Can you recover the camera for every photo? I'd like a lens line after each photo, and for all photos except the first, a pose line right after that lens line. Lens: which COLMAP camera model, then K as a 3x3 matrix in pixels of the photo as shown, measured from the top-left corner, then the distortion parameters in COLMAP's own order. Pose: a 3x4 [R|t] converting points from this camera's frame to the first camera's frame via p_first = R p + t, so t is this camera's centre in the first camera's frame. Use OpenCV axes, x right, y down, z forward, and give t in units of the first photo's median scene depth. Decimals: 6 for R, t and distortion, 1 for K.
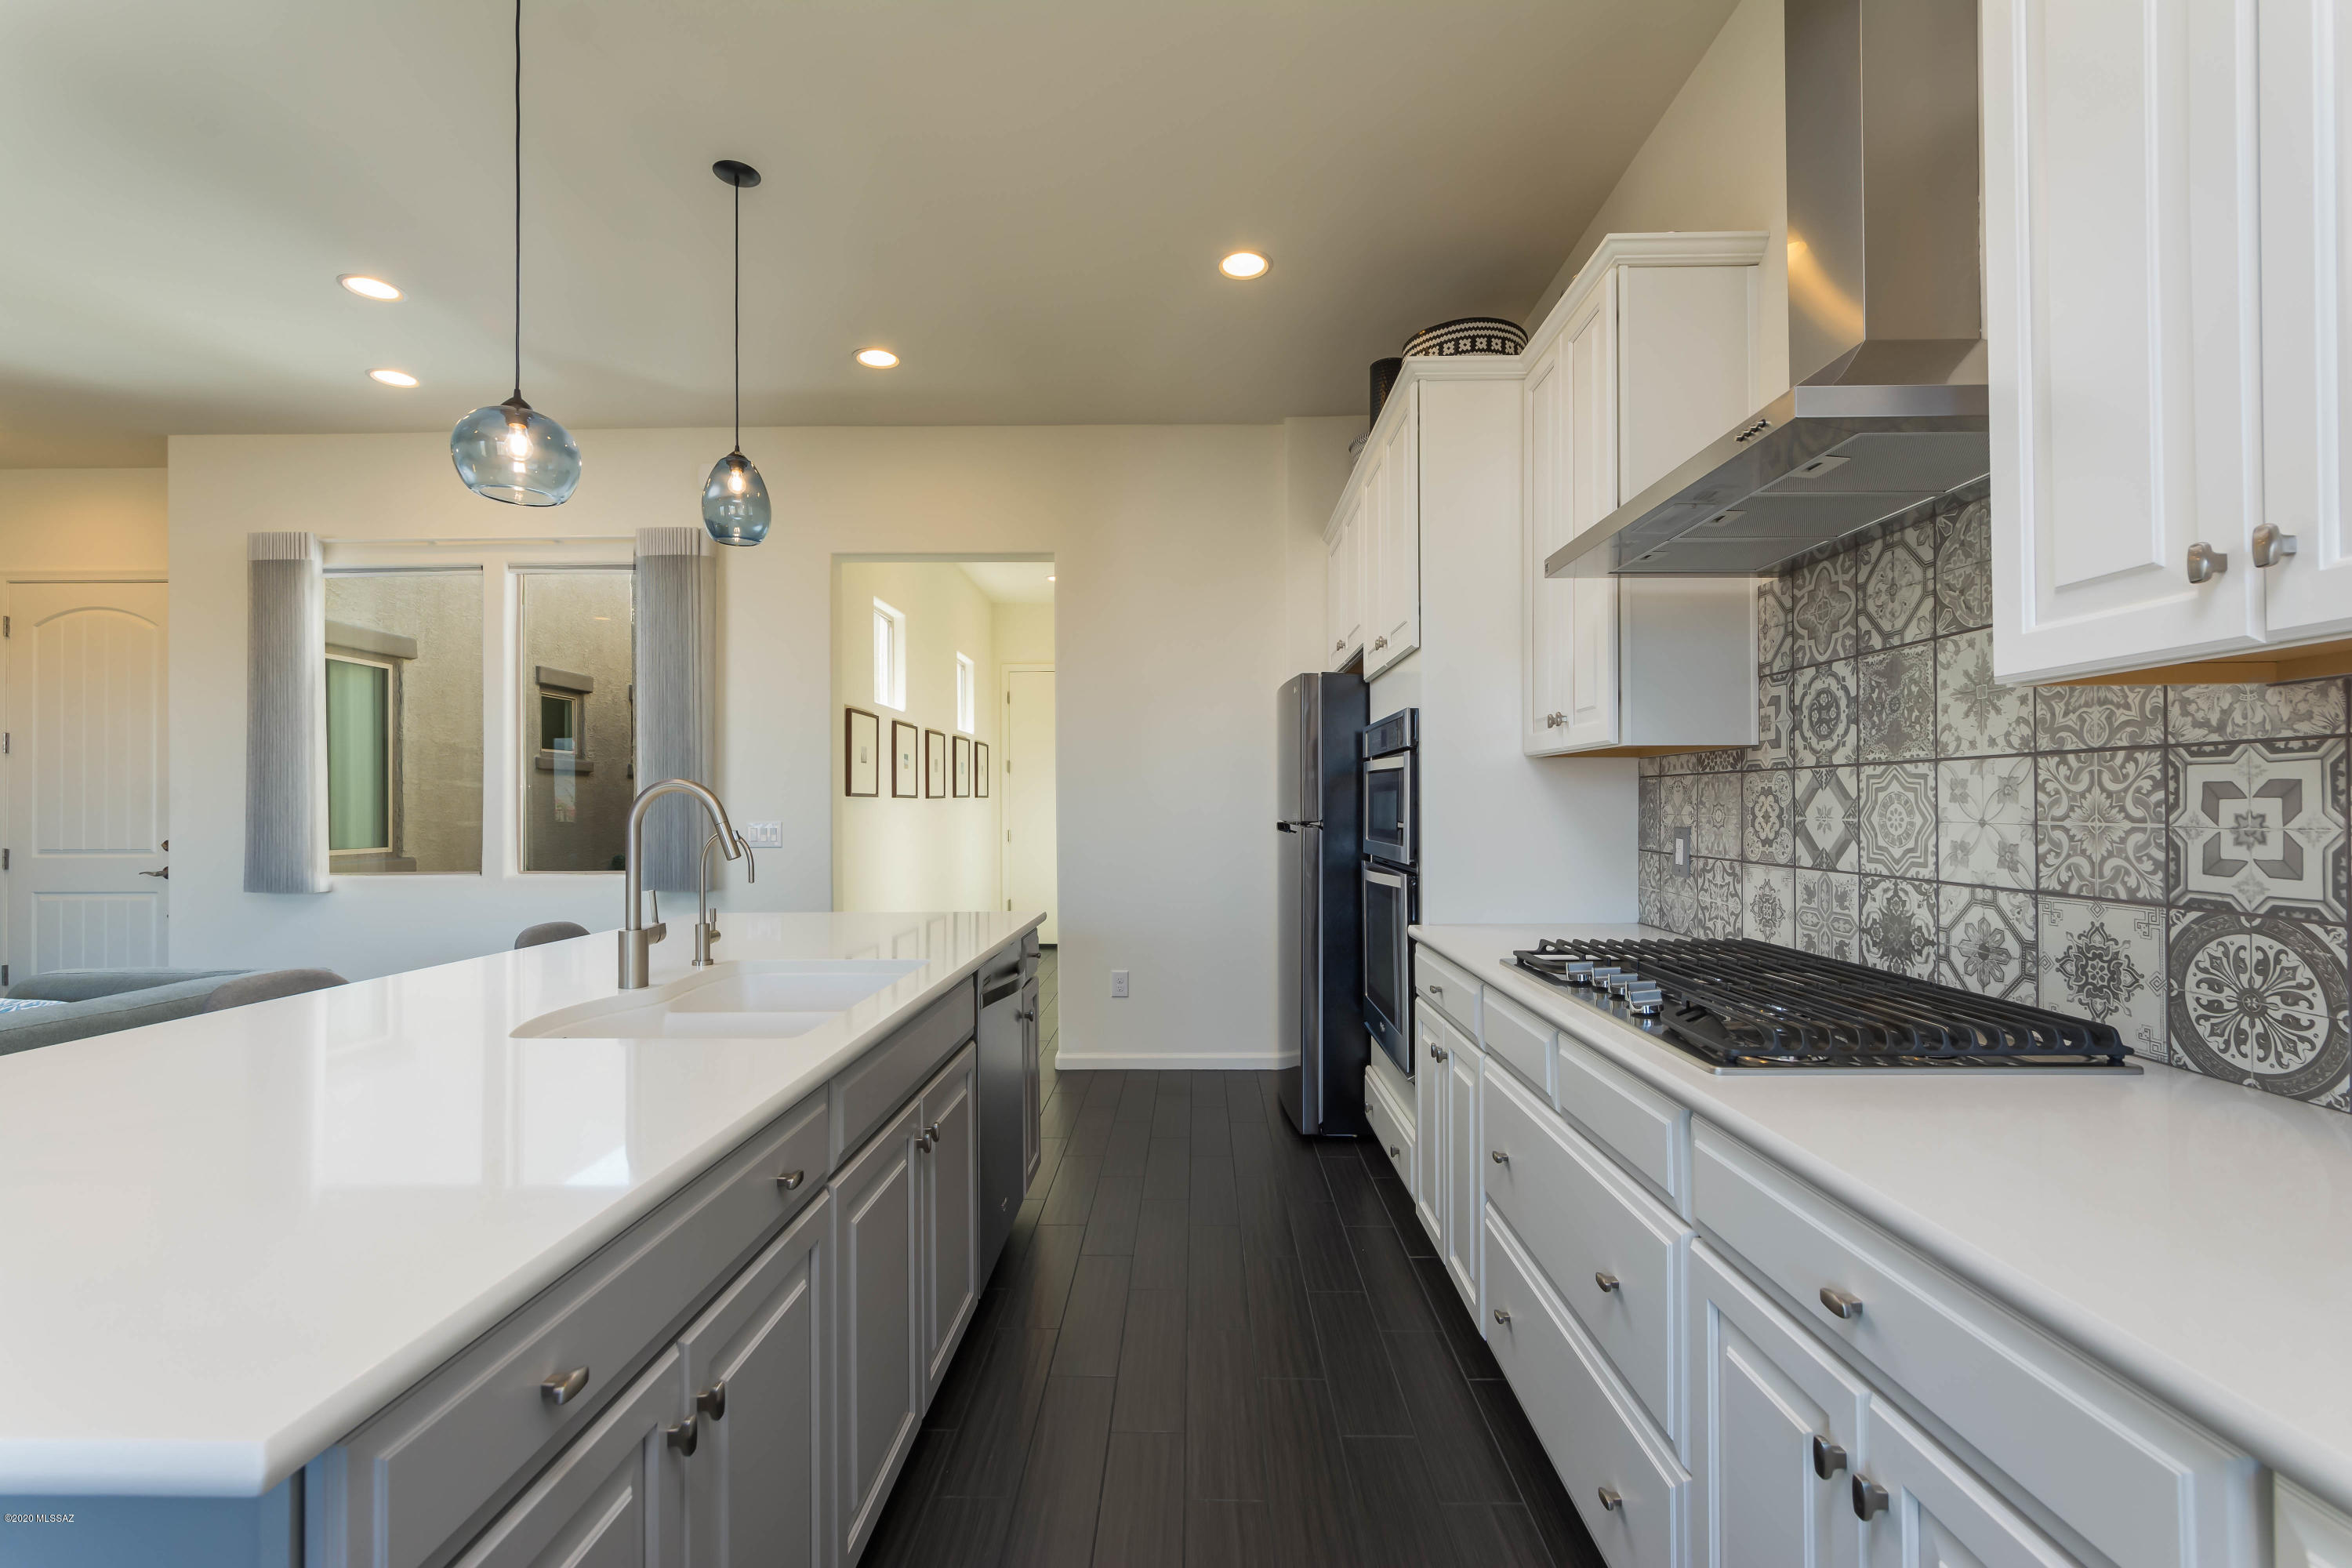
lens RADIAL K [[1028.7, 0, 1178.8], [0, 1028.7, 798.0], [0, 0, 1]] dist [-0.011988, 0.007467]
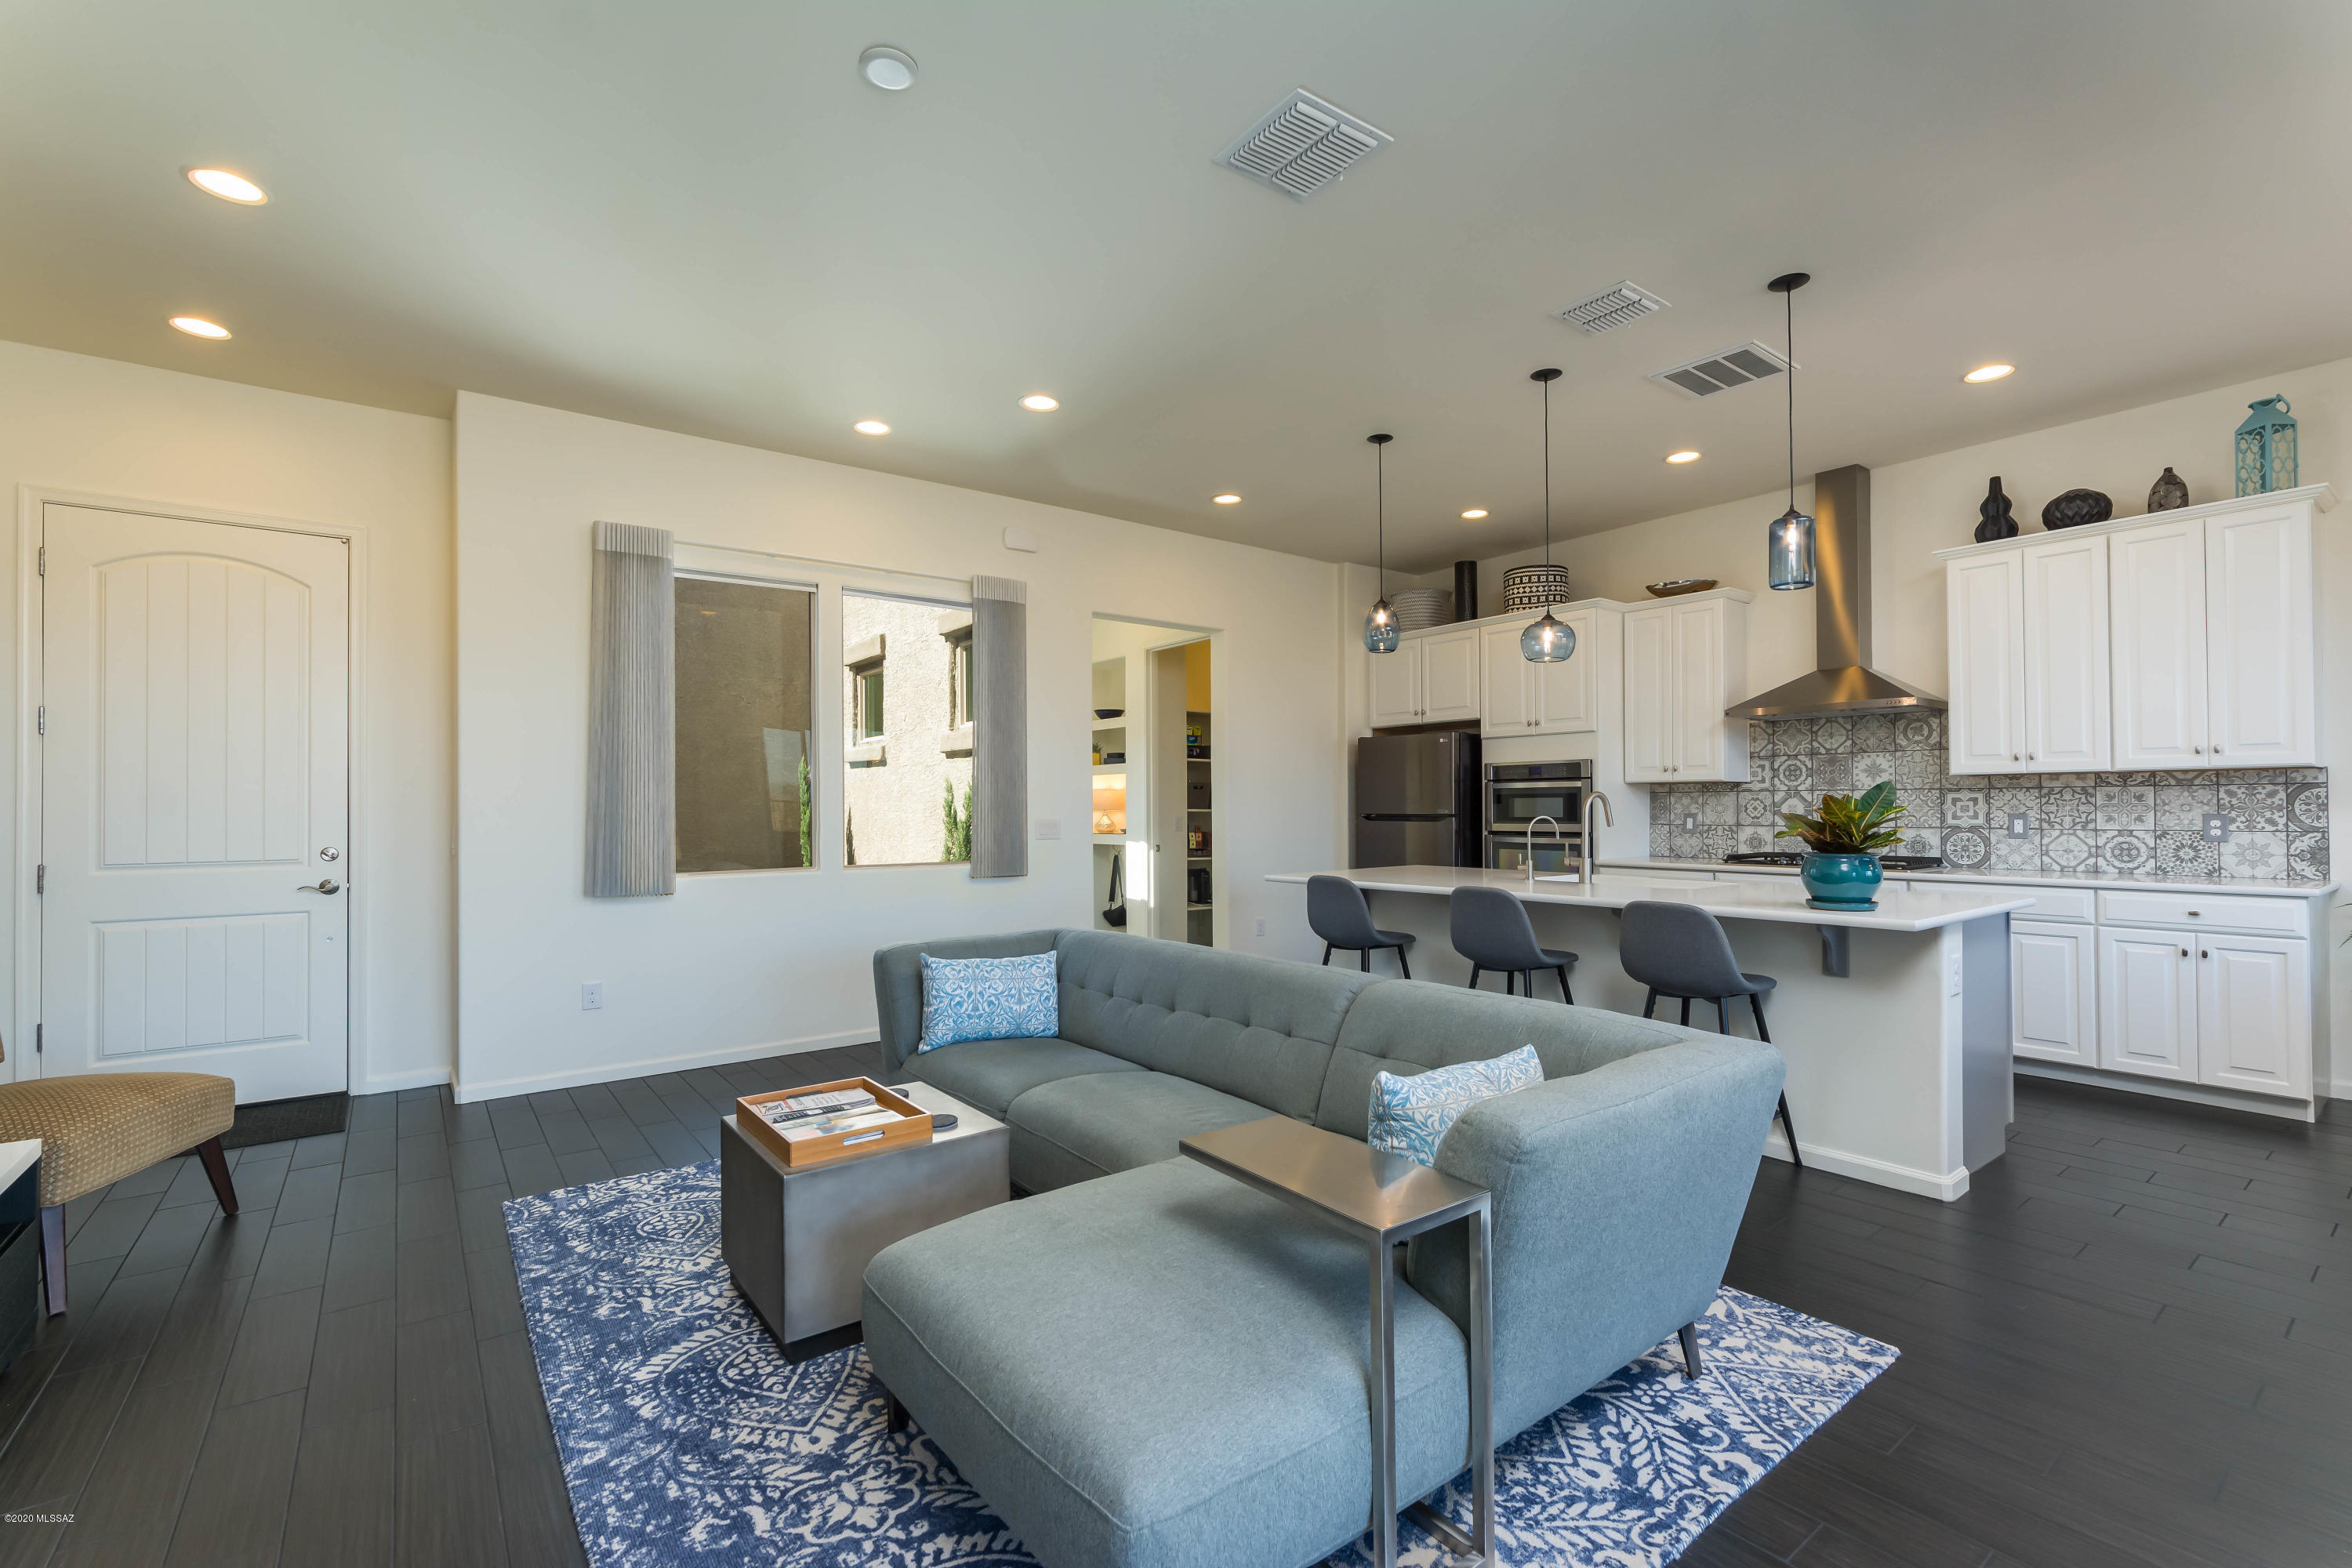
lens RADIAL K [[1028.7, 0, 1178.8], [0, 1028.7, 798.0], [0, 0, 1]] dist [-0.011988, 0.007467]
pose [[0.785322, 0.005390, 0.619064, -2.523257], [-0.002638, 0.999982, -0.005359, 0.010176], [-0.619082, 0.002575, 0.785322, -0.209462]]
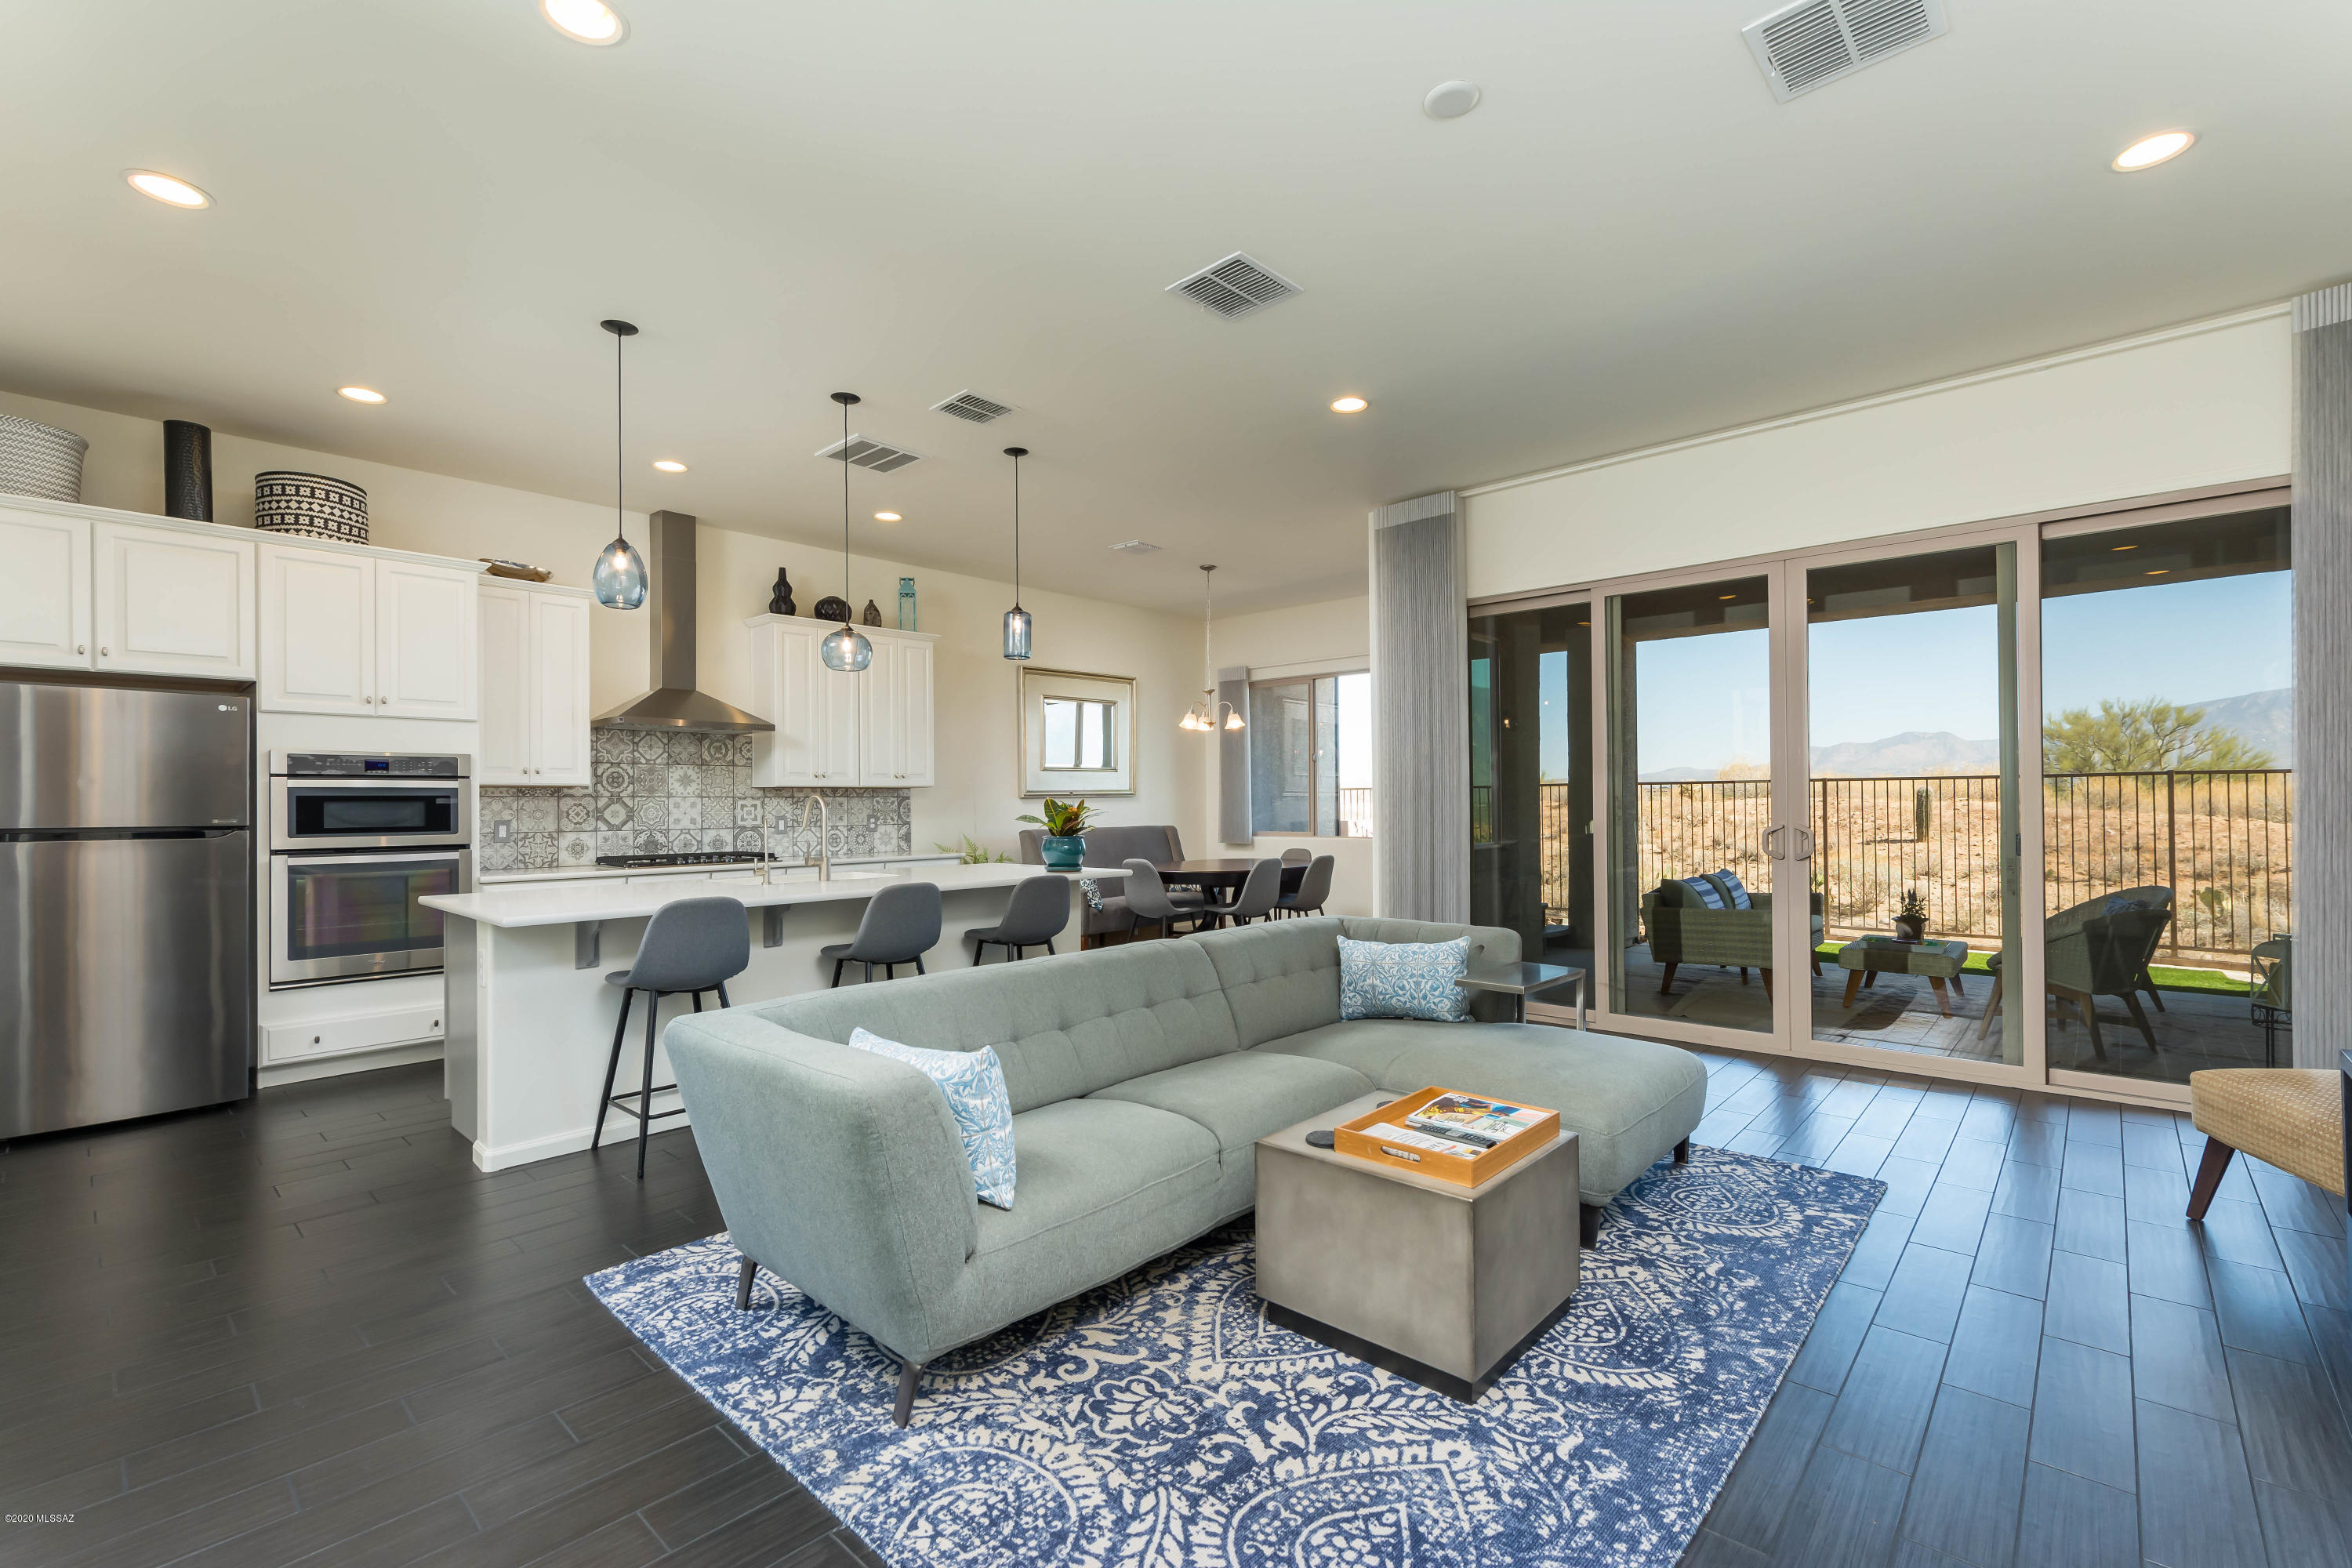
lens RADIAL K [[1027.5, 0, 1176.1], [0, 1027.5, 798.7], [0, 0, 1]] dist [-0.000775, -0.000066]
pose [[-0.750175, 0.015264, 0.661064, -2.625061], [0.007544, 0.999866, -0.014526, 0.031466], [-0.661197, -0.005910, -0.750189, 2.168742]]
